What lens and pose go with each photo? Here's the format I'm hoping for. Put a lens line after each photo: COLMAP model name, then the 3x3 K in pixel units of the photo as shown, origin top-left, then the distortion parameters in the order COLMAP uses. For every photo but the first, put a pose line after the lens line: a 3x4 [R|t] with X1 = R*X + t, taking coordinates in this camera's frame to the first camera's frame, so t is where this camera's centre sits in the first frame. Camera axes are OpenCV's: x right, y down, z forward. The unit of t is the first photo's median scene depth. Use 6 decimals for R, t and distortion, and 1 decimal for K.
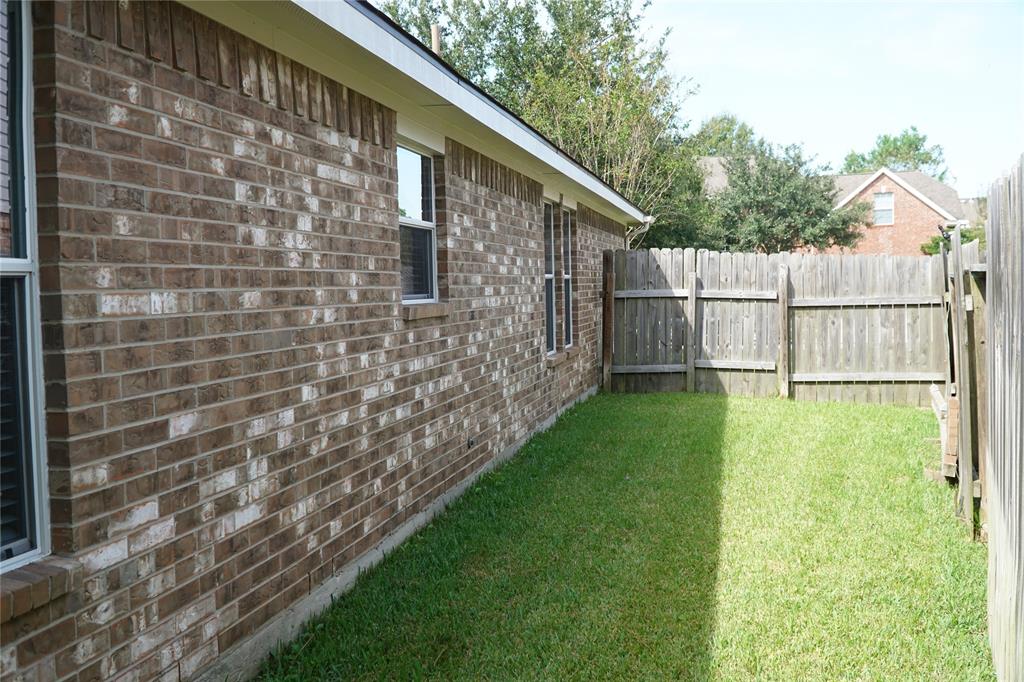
lens RADIAL K [[989.2, 0, 505.4], [0, 989.2, 345.2], [0, 0, 1]] dist [-0.021353, 0.000000]
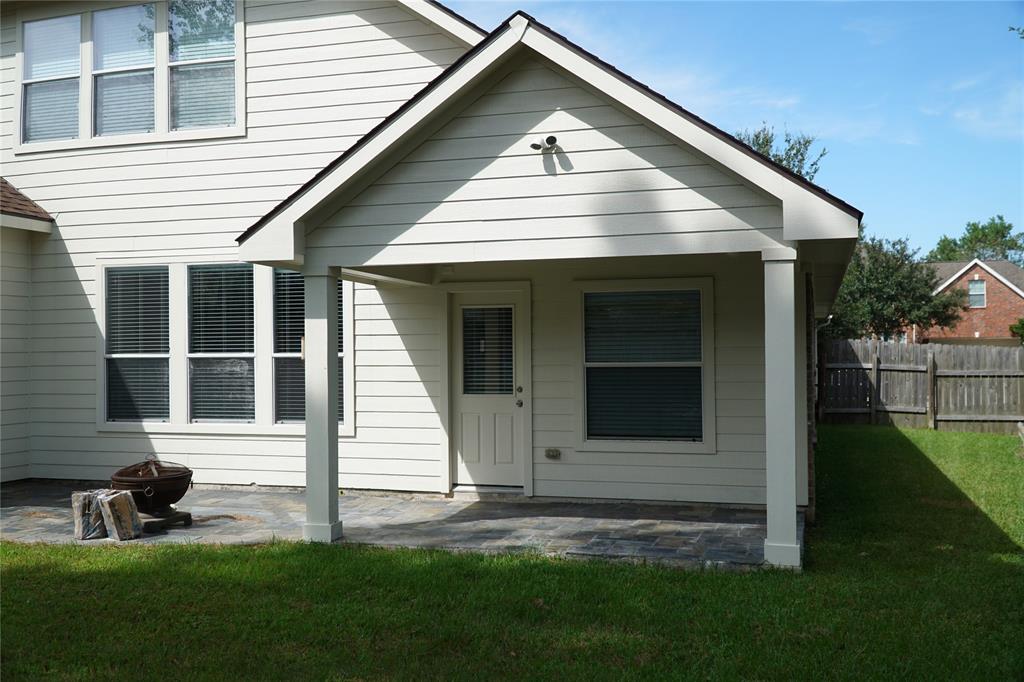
lens RADIAL K [[989.2, 0, 518.8], [0, 989.2, 334.7], [0, 0, 1]] dist [-0.021353, 0.000000]
pose [[0.997870, 0.017906, -0.062729, -0.308558], [-0.022457, 0.997108, -0.072608, 0.029065], [0.061247, 0.073862, 0.995386, -0.711368]]
